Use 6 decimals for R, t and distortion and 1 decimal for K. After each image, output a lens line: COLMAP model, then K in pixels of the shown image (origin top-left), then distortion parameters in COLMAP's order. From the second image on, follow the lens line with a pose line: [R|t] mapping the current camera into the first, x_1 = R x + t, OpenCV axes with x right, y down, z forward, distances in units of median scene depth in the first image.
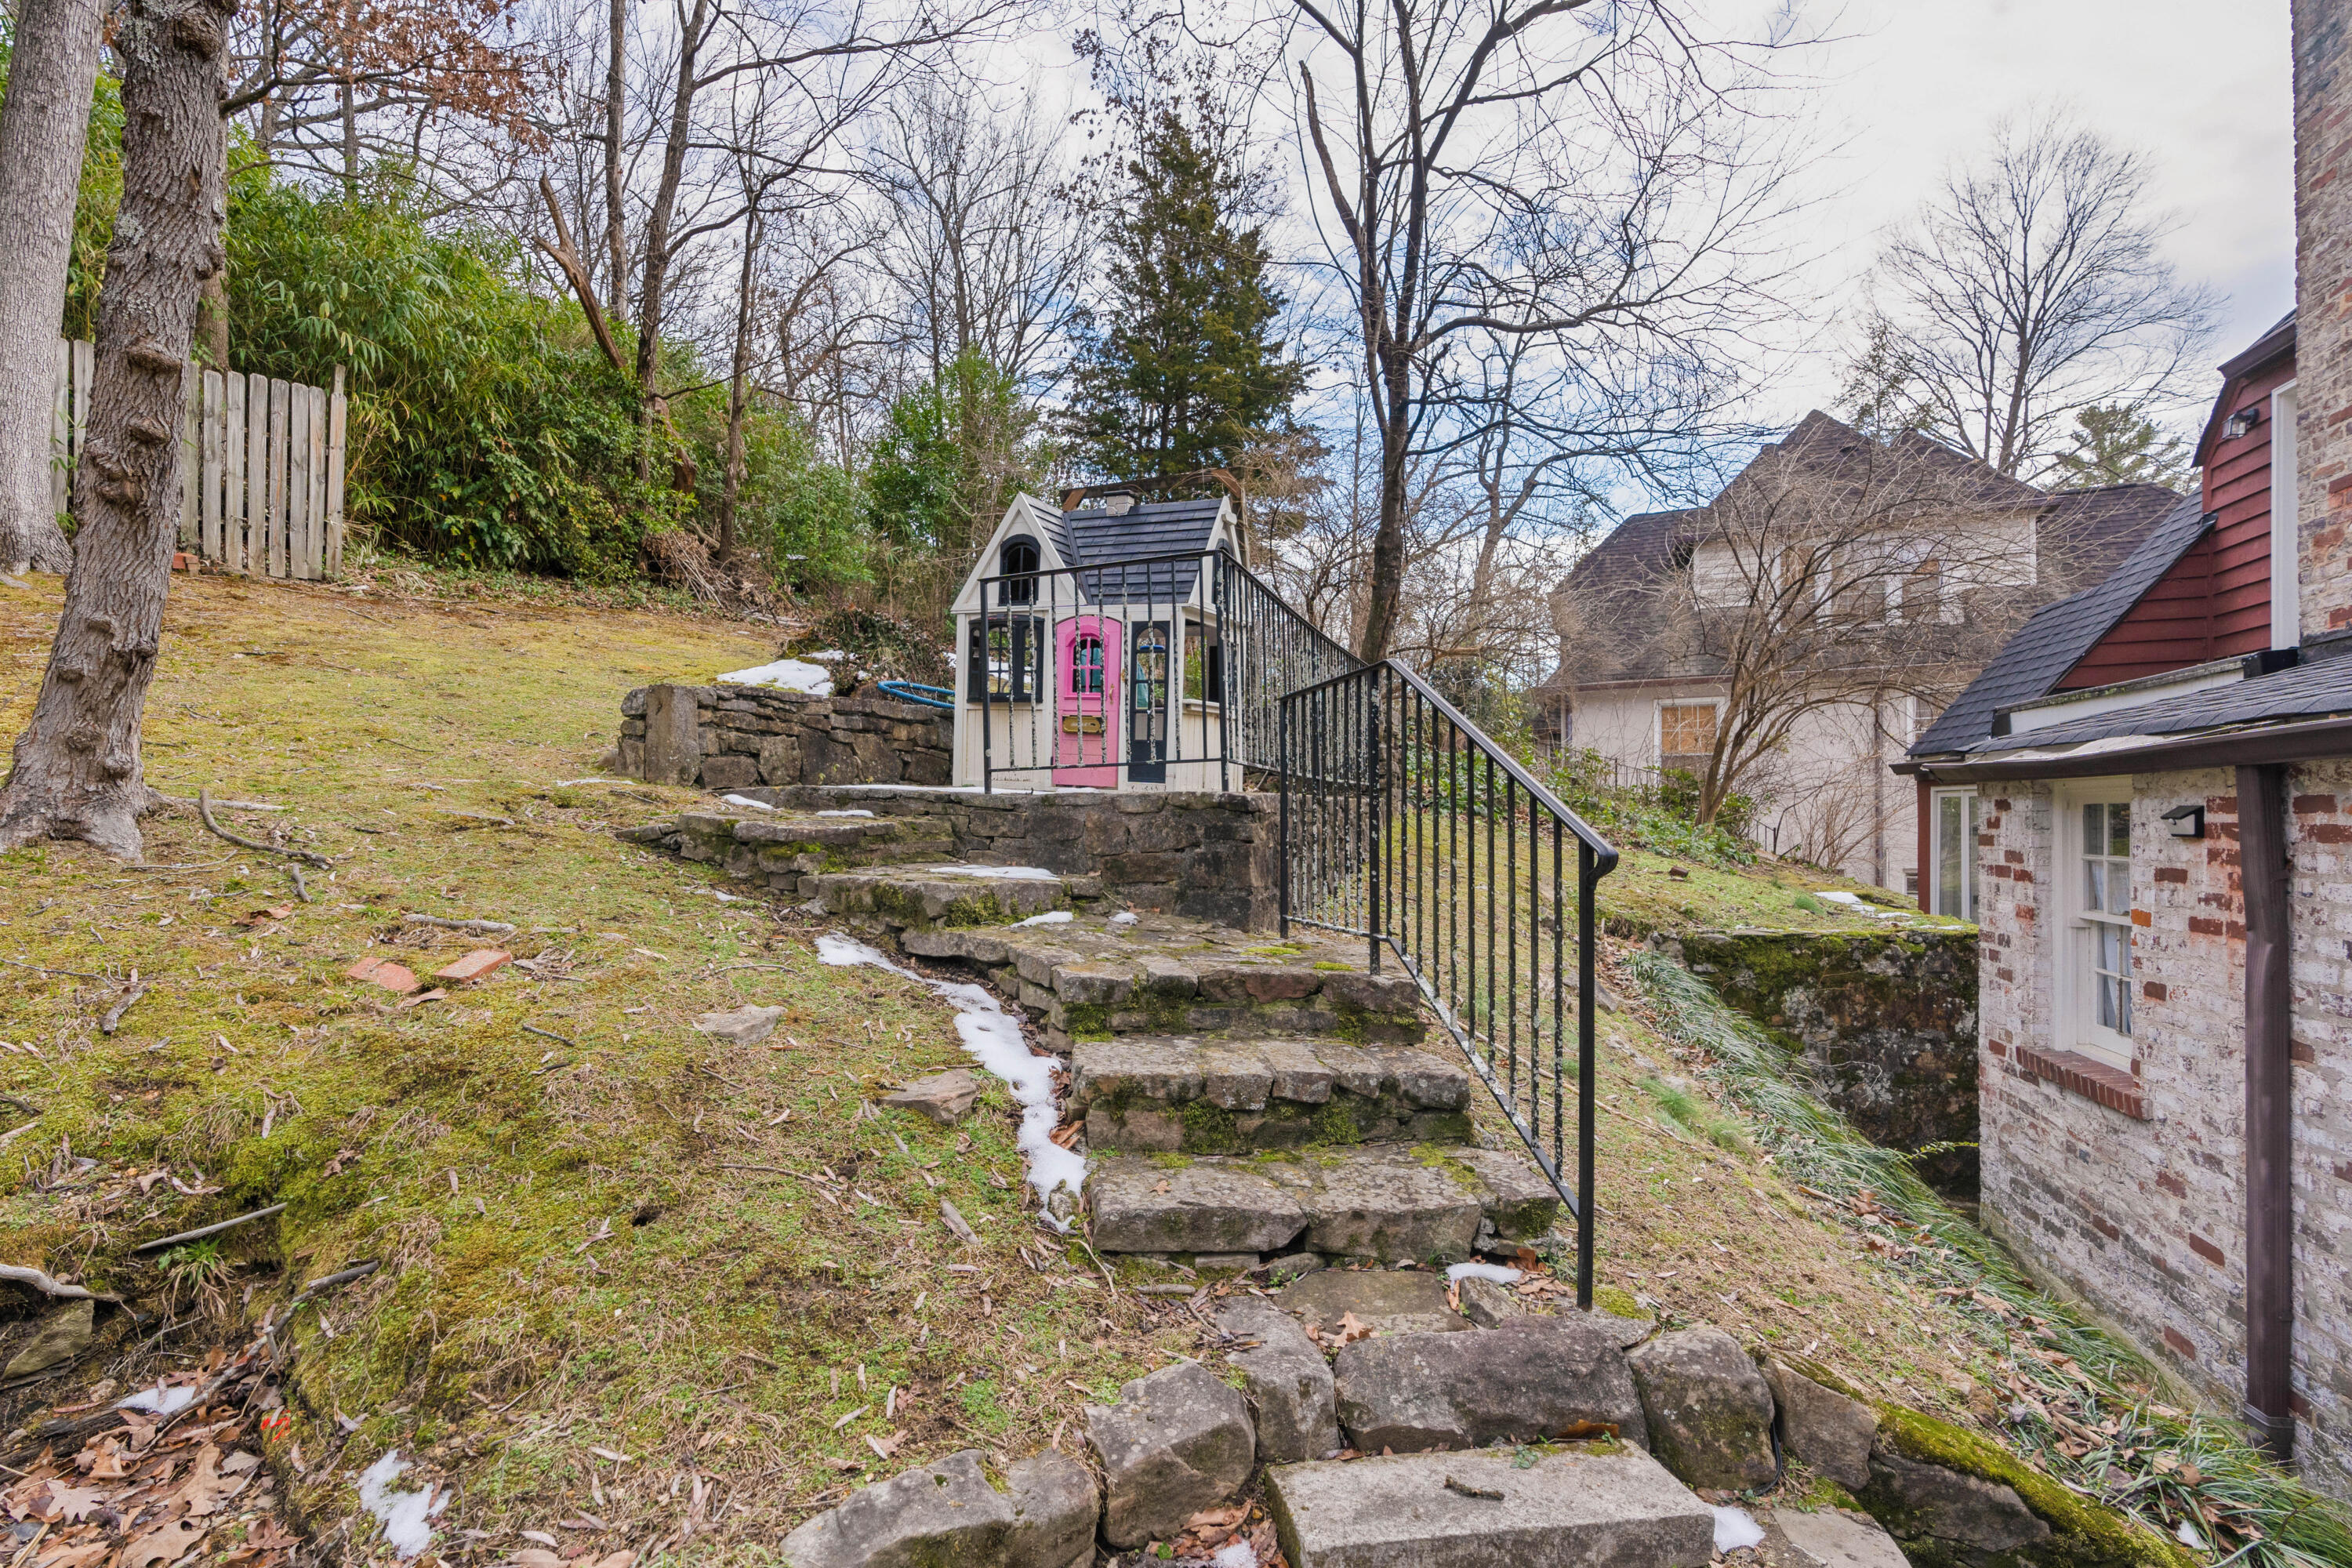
lens RADIAL K [[1139.8, 0, 1174.7], [0, 1139.8, 814.6], [0, 0, 1]] dist [-0.000306, 0.000411]
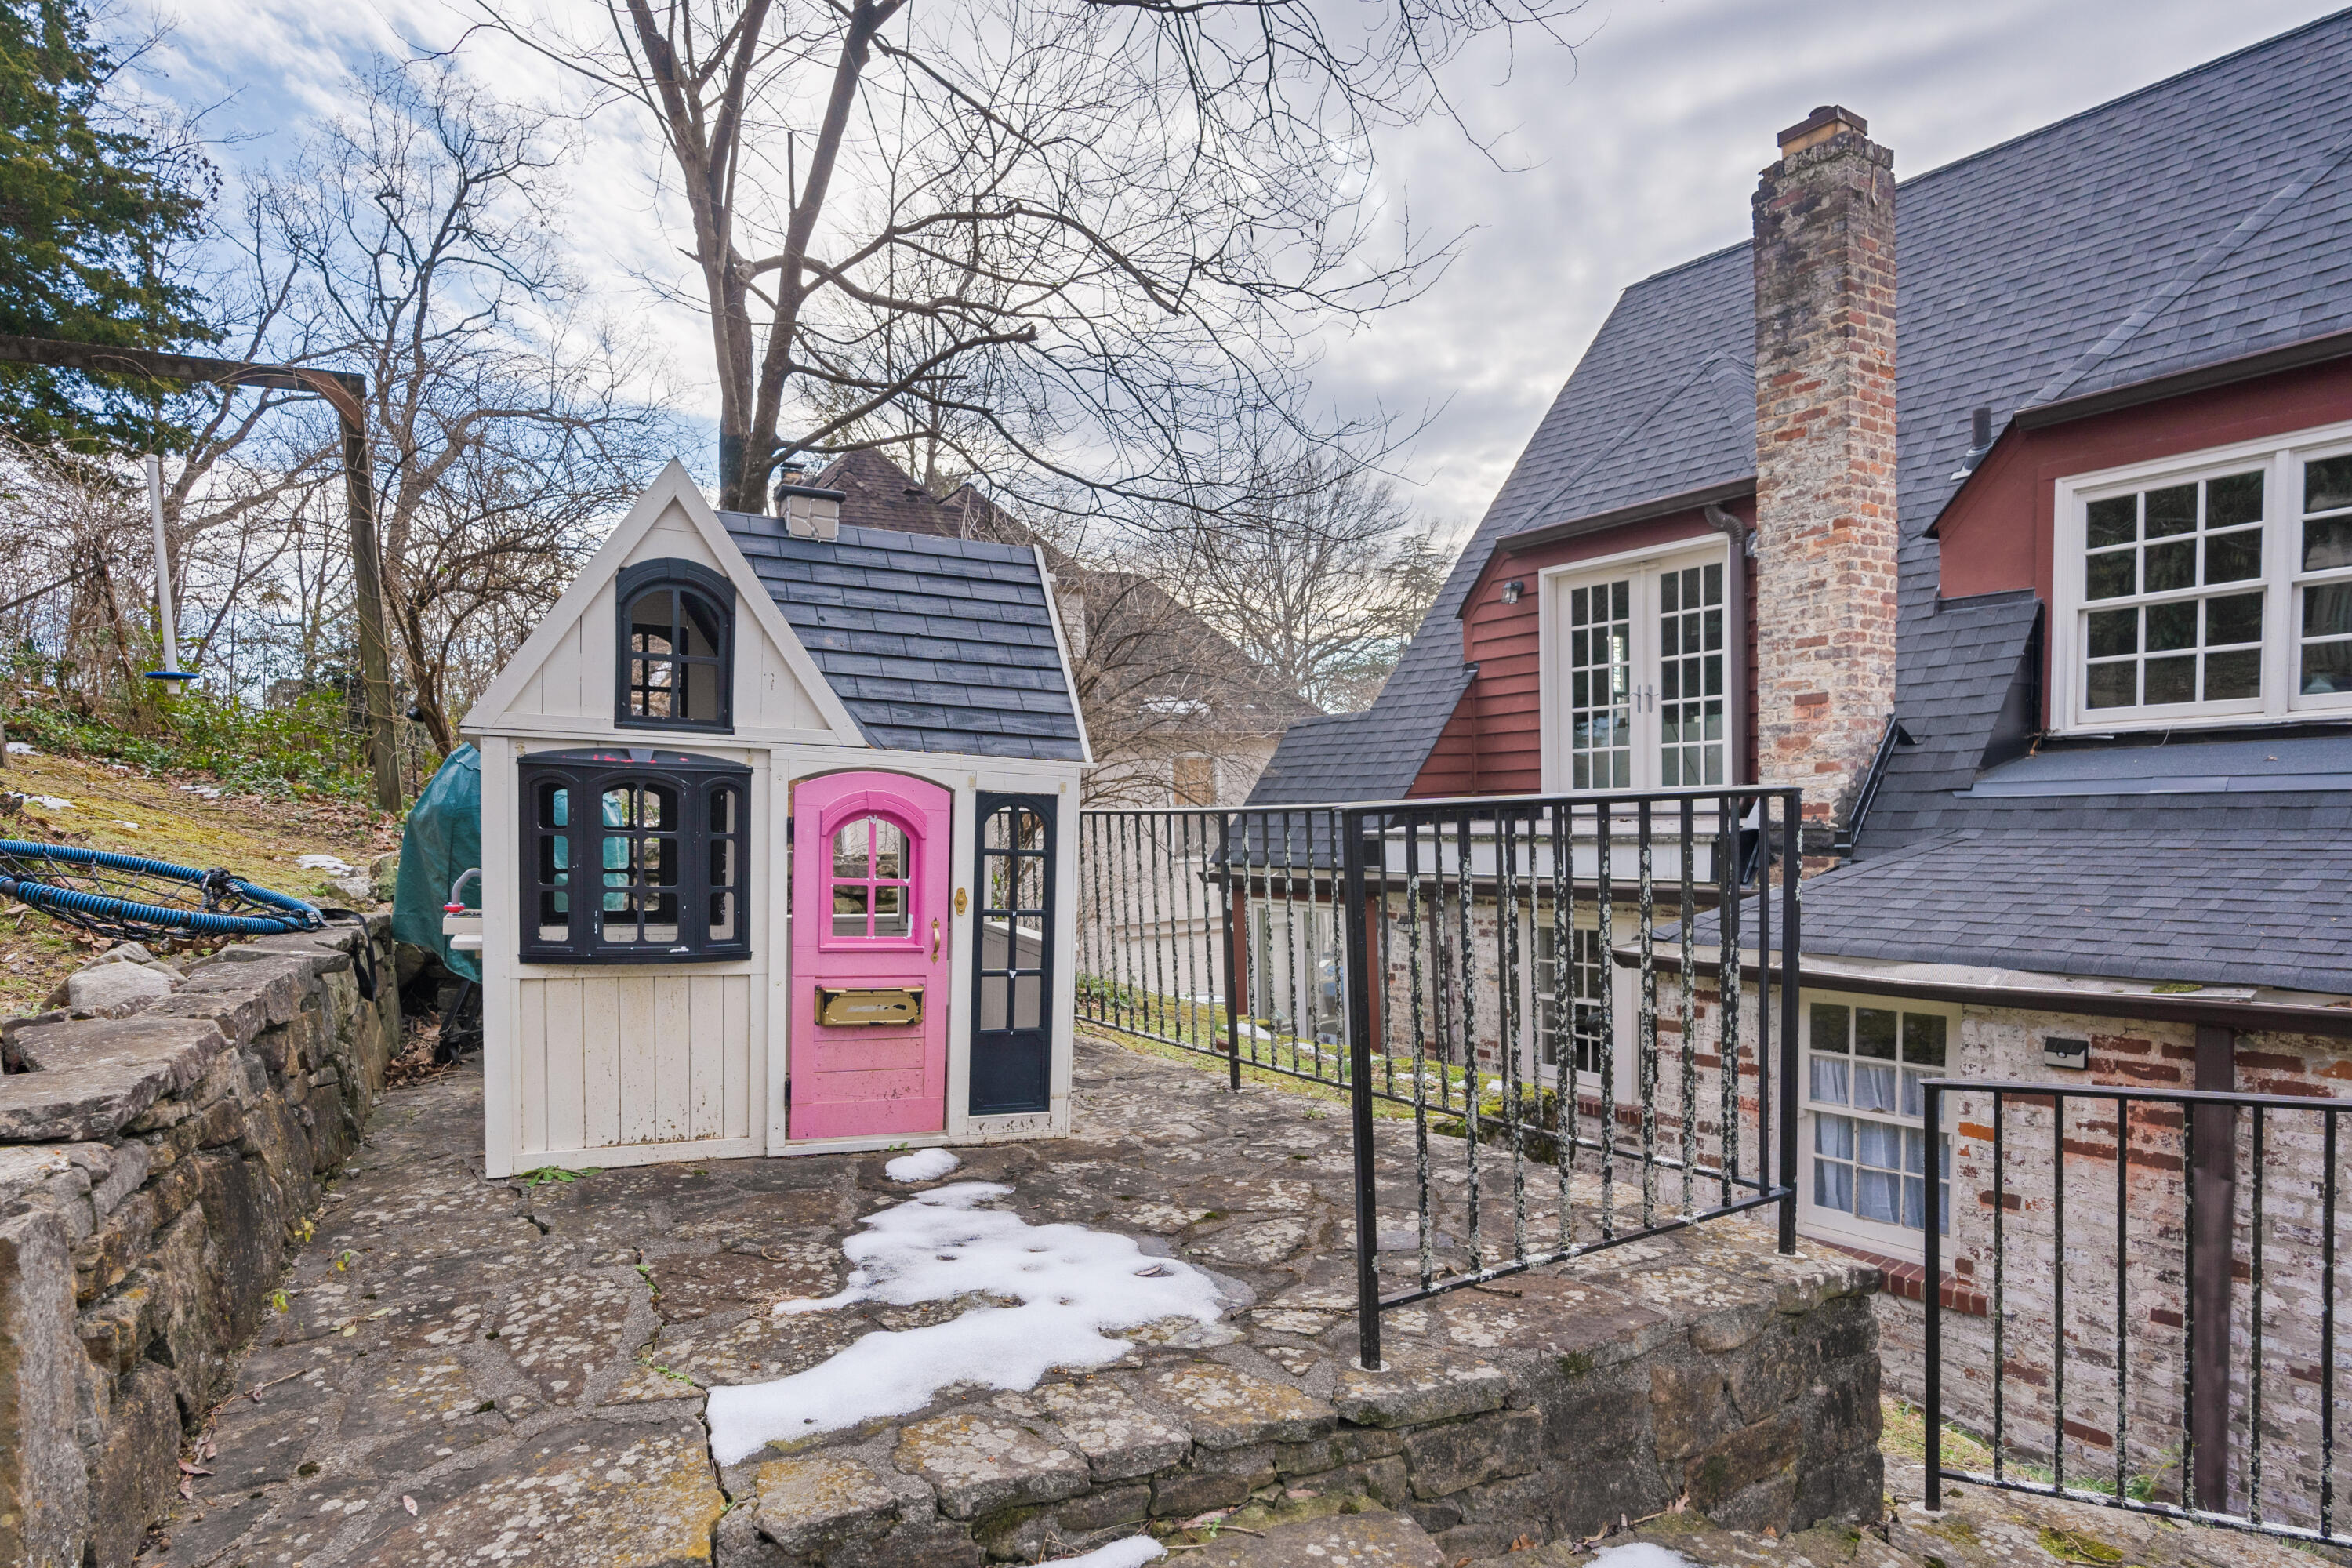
lens RADIAL K [[1260.0, 0, 1095.1], [0, 1260.0, 893.1], [0, 0, 1]] dist [-0.002576, 0.000298]
pose [[0.652598, -0.057123, 0.755548, -0.392308], [0.016446, 0.997987, 0.061247, -0.148515], [-0.757526, -0.027544, 0.652224, 0.575696]]
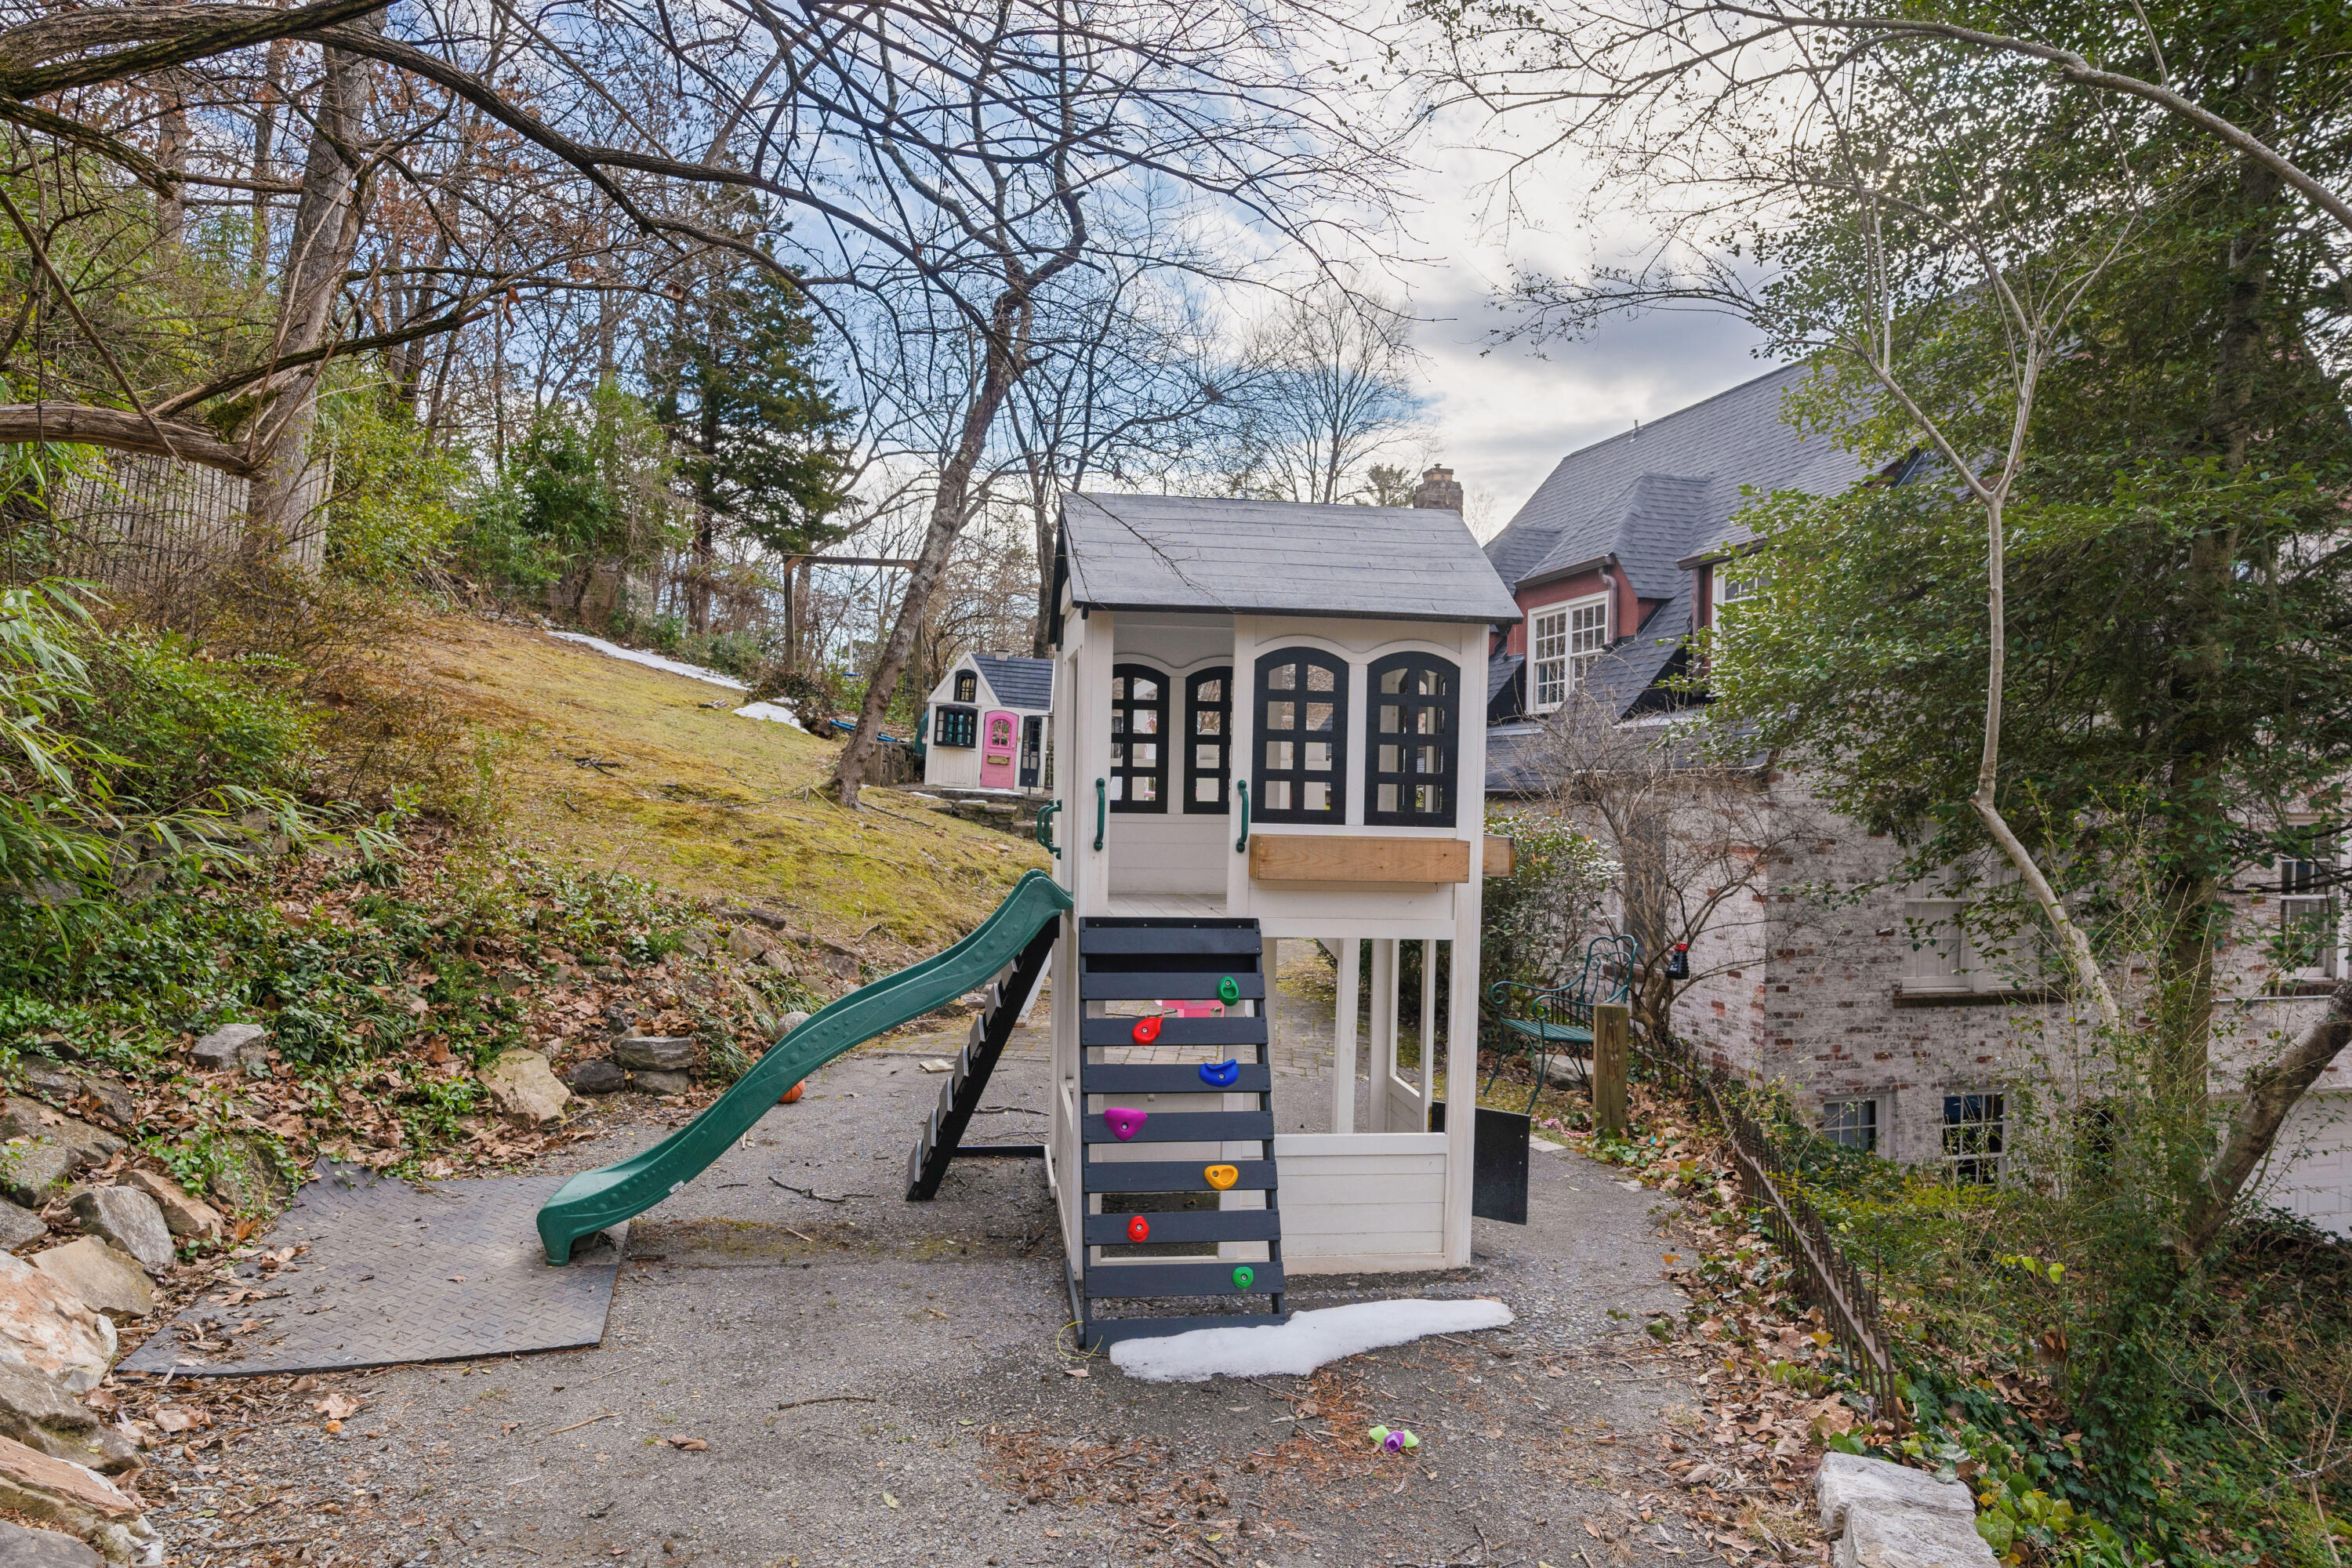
lens RADIAL K [[1338.4, 0, 1176.0], [0, 1338.4, 784.0], [0, 0, 1]] dist [-0.001241, -0.001258]
pose [[0.863029, 0.017308, 0.504858, -1.085935], [-0.022781, 0.999730, 0.004669, -0.050997], [-0.504640, -0.015530, 0.863190, -1.435742]]
